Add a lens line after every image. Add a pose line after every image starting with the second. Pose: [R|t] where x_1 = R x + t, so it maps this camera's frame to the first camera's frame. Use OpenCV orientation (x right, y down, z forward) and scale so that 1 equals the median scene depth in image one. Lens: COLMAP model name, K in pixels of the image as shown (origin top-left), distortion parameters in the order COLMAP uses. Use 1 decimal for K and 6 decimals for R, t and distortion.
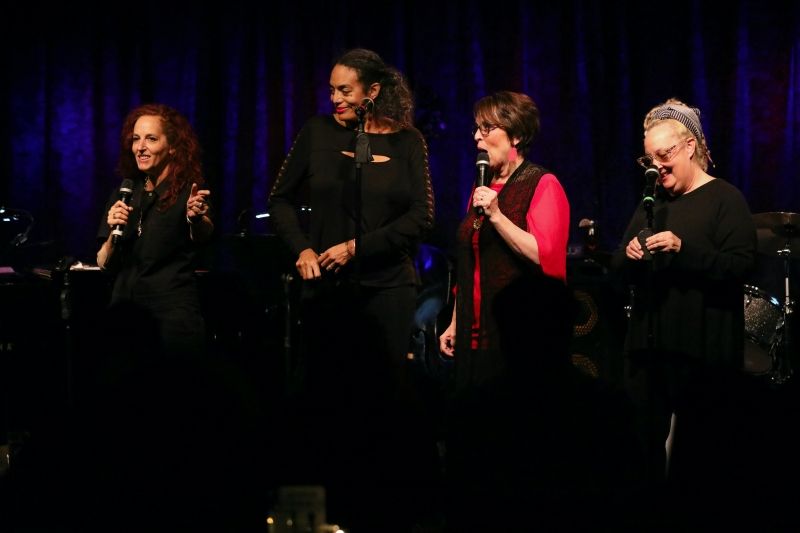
lens RADIAL K [[3913.1, 0, 424.8], [0, 3913.1, 266.6], [0, 0, 1]] dist [0.583335, 0.860861]
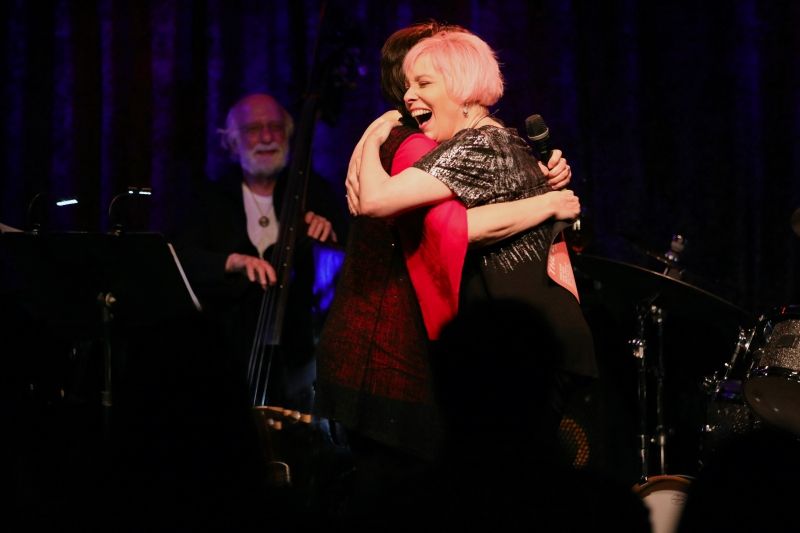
lens RADIAL K [[4438.8, 0, 413.4], [0, 4438.8, 269.8], [0, 0, 1]] dist [1.230148, 12.001156]
pose [[0.999841, -0.005162, 0.017052, 0.002851], [0.005175, 0.999986, -0.000745, -0.001069], [-0.017048, 0.000833, 0.999854, 0.263341]]
